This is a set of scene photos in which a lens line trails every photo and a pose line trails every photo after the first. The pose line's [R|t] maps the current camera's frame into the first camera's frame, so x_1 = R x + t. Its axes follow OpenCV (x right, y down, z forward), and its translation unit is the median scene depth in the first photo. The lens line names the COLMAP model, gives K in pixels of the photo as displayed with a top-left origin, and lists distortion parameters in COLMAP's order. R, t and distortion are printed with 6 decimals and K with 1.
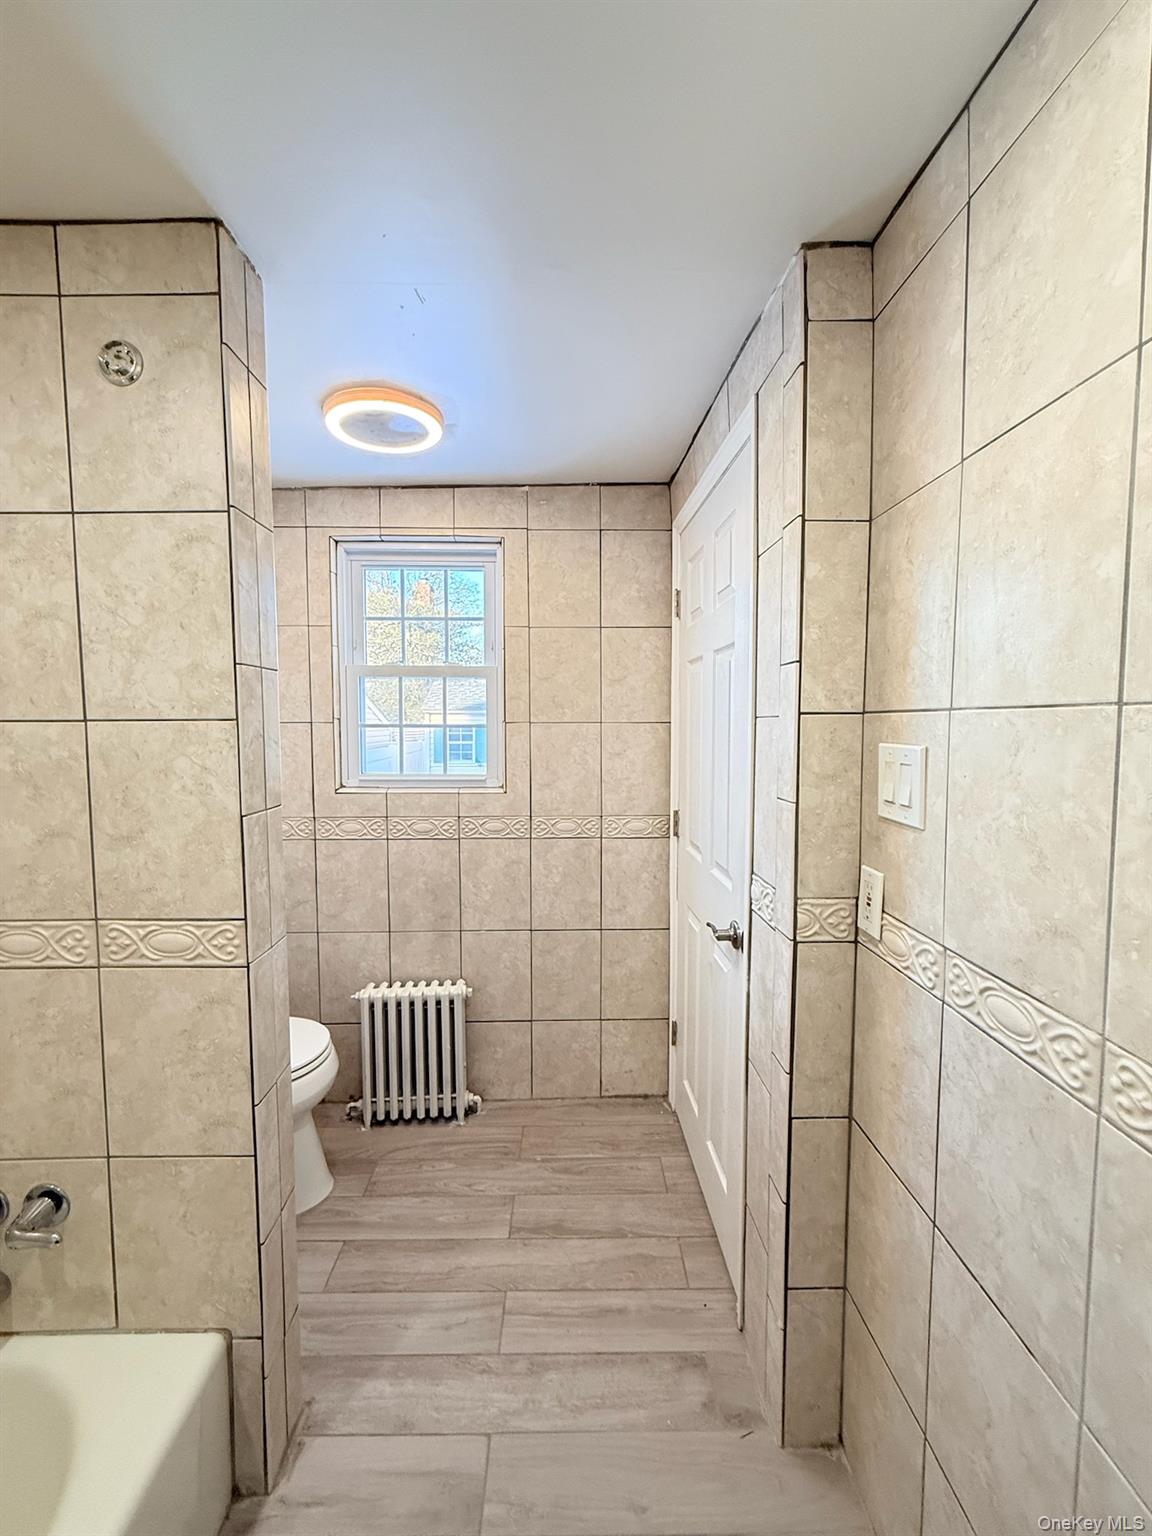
lens RADIAL K [[614.3, 0, 568.6], [0, 614.3, 765.9], [0, 0, 1]] dist [0.002217, -0.000102]
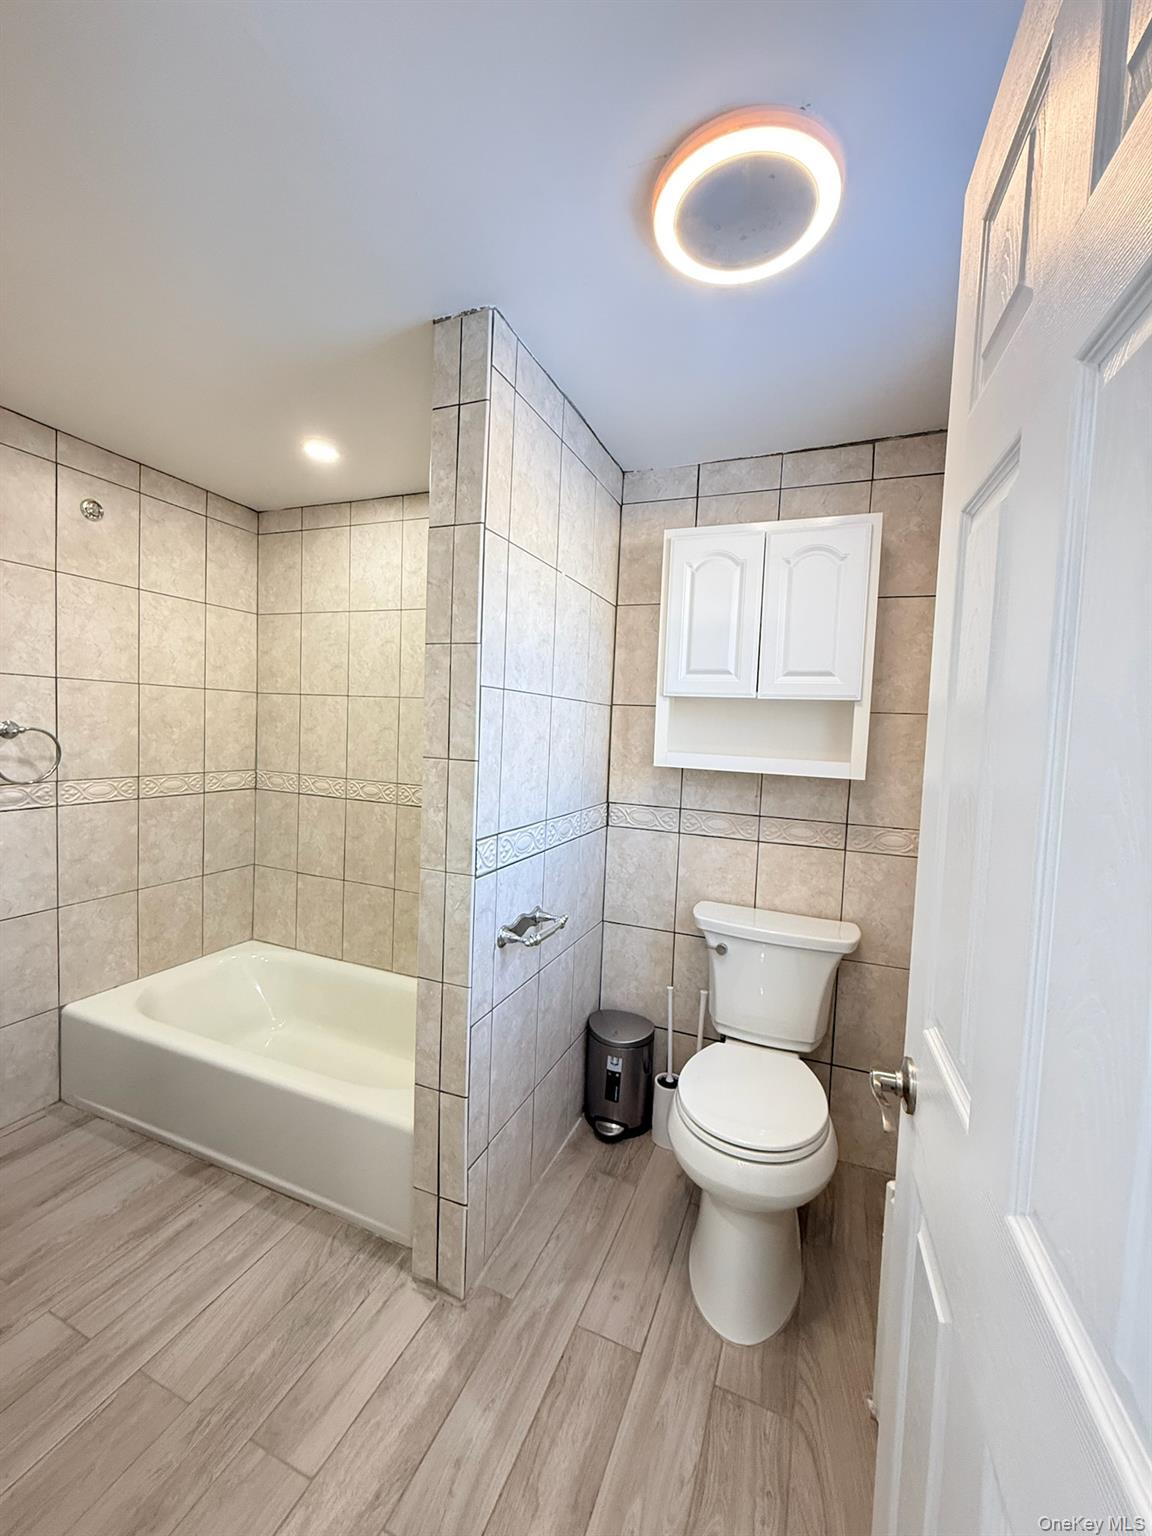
lens RADIAL K [[614.3, 0, 577.8], [0, 614.3, 761.9], [0, 0, 1]] dist [0.002217, -0.000102]
pose [[-0.398800, 0.037882, -0.916255, 0.396904], [-0.097544, 0.991726, 0.083459, -0.037504], [0.911835, 0.122659, -0.391805, 1.266648]]
